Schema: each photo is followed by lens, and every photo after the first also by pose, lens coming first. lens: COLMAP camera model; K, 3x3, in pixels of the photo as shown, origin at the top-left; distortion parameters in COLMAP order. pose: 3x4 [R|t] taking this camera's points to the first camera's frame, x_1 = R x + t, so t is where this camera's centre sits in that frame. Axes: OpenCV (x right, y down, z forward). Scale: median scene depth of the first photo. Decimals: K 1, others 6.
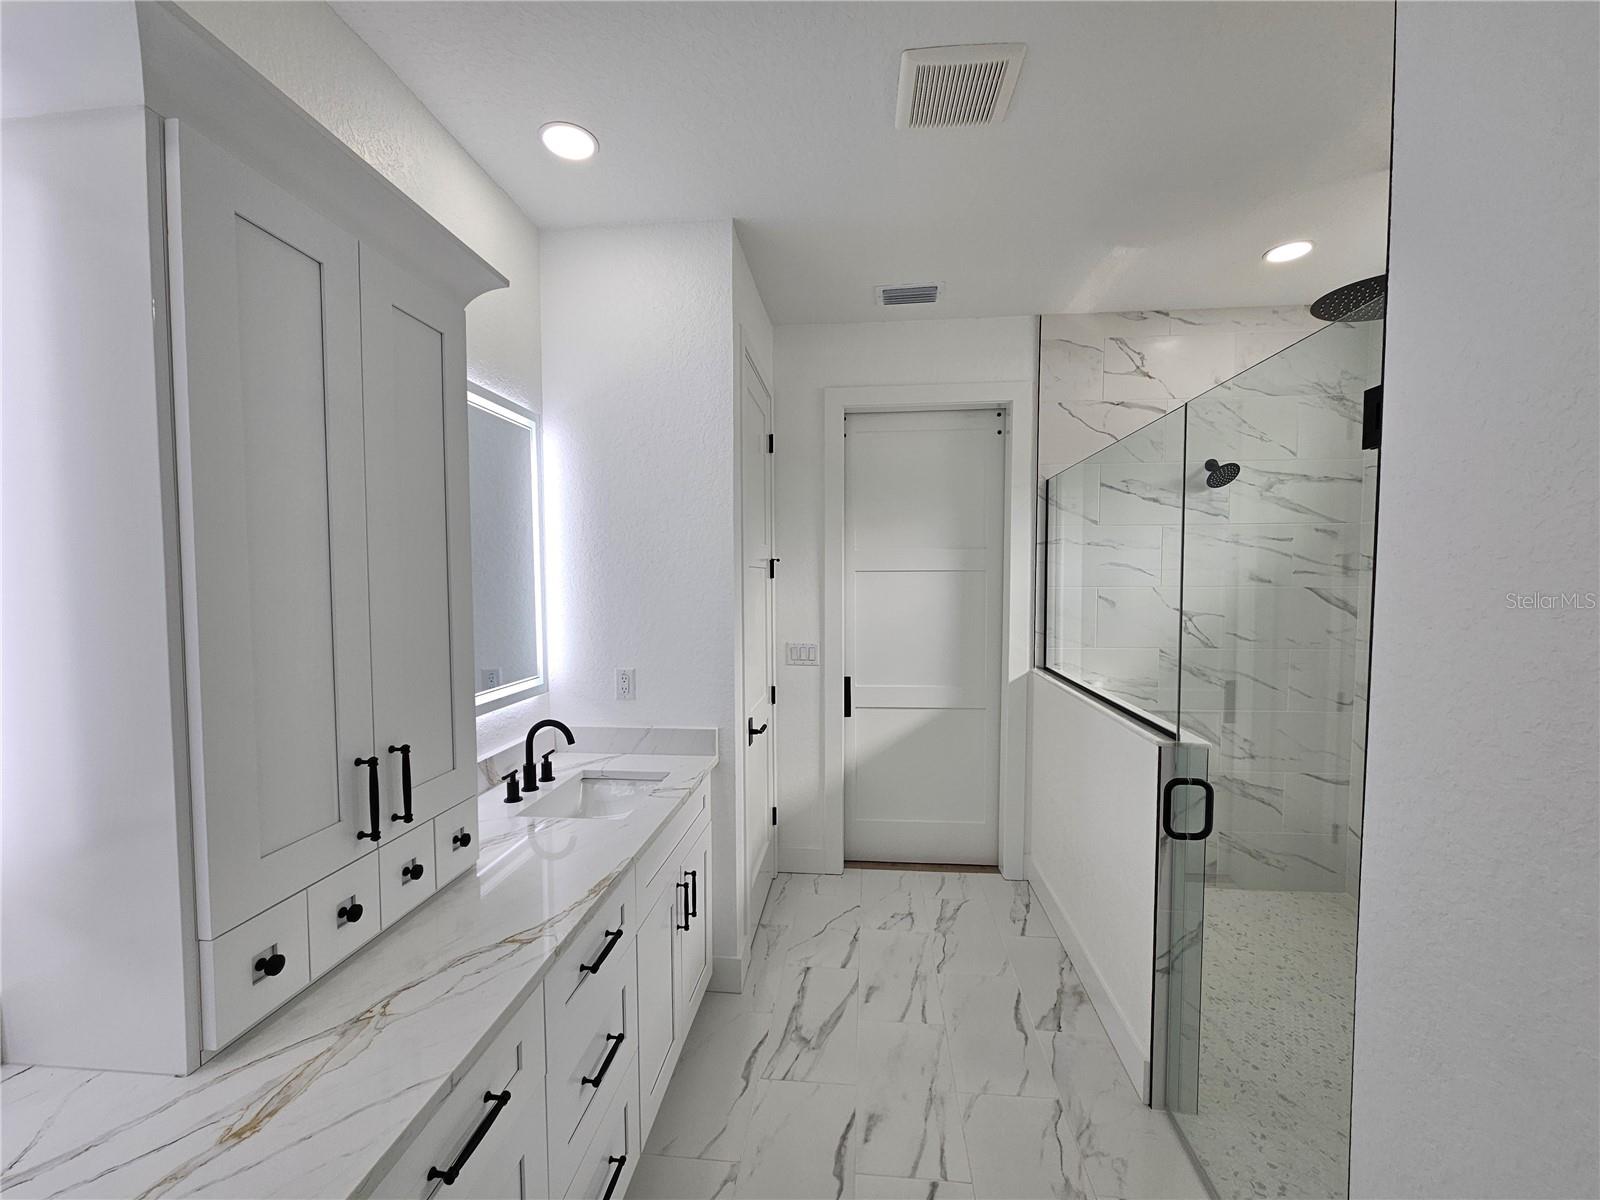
lens RADIAL K [[656.3, 0, 801.1], [0, 656.3, 606.8], [0, 0, 1]] dist [-0.002861, 0.000278]
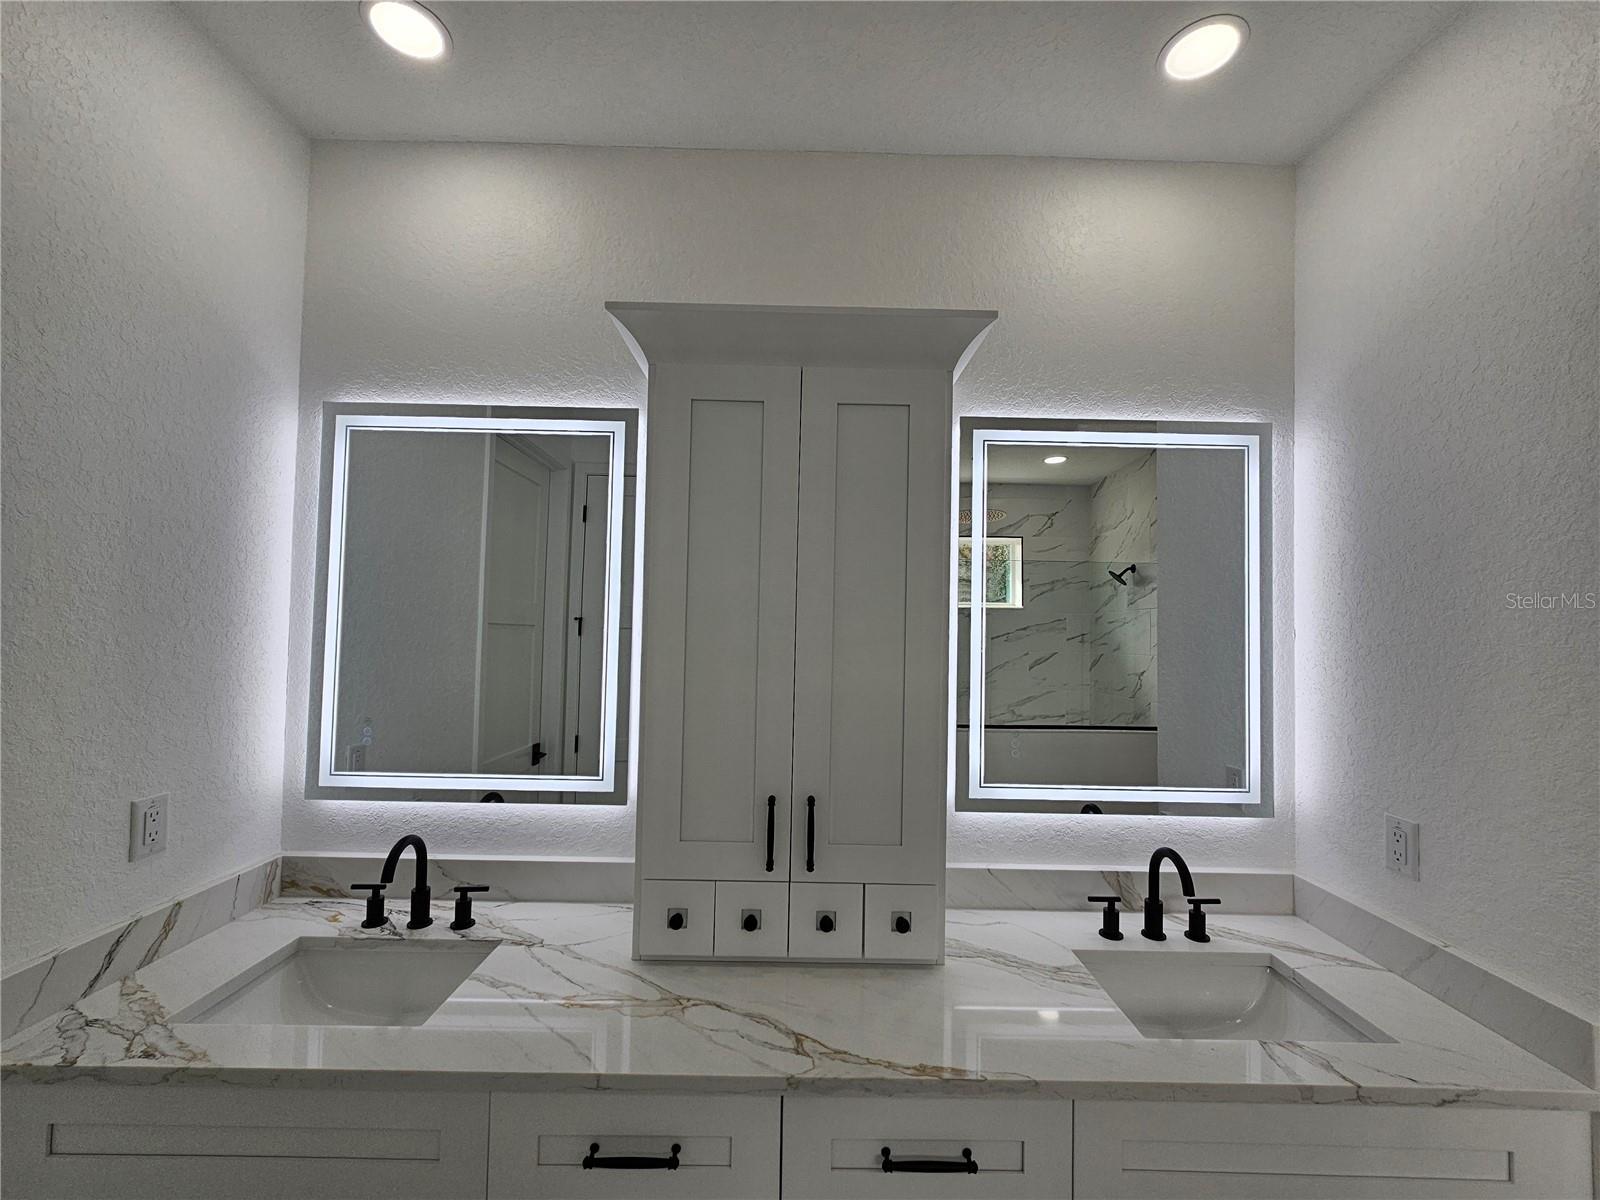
lens RADIAL K [[656.3, 0, 801.1], [0, 656.3, 606.8], [0, 0, 1]] dist [-0.002861, 0.000278]
pose [[0.107363, -0.025923, -0.993882, 0.390587], [-0.065997, 0.997269, -0.033141, -0.056067], [0.992027, 0.069152, 0.105359, 0.676721]]
